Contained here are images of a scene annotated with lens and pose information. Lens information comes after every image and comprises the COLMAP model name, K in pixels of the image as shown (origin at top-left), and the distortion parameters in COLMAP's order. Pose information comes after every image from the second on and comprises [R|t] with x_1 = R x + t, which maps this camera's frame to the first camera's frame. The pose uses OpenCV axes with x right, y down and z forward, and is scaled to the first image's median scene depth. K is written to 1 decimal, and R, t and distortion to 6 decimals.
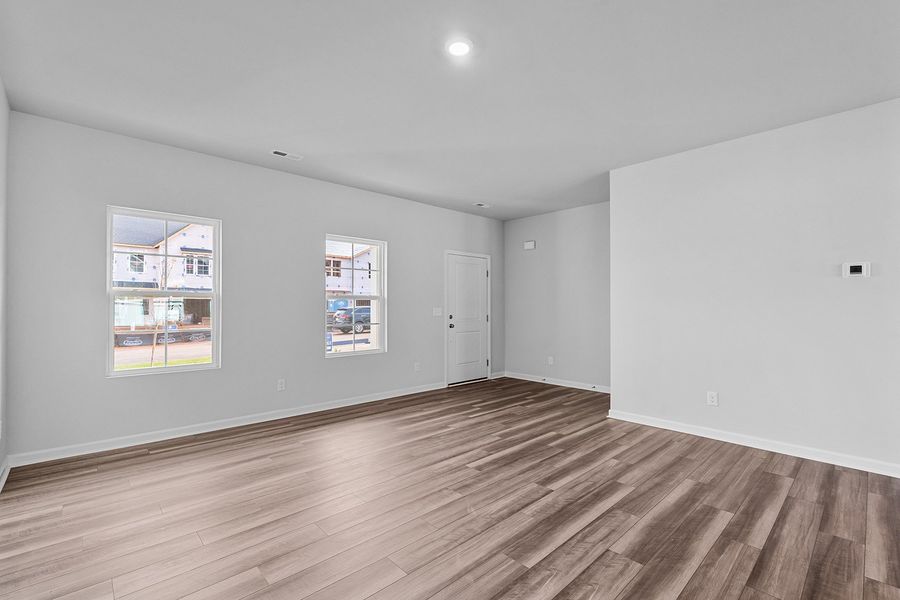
lens RADIAL K [[398.6, 0, 449.1], [0, 398.6, 302.2], [0, 0, 1]] dist [-0.001375, 0.000007]
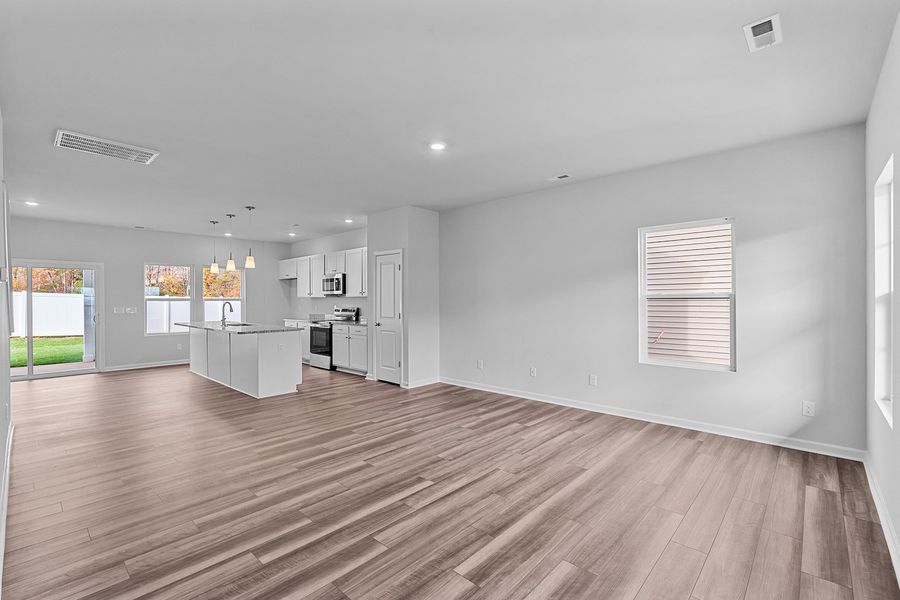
lens RADIAL K [[398.6, 0, 449.1], [0, 398.6, 302.2], [0, 0, 1]] dist [-0.001375, 0.000007]
pose [[-0.997200, 0.002596, -0.074740, 0.072485], [0.003095, 0.999974, -0.006566, -0.005837], [0.074721, -0.006779, -0.997181, 1.854522]]
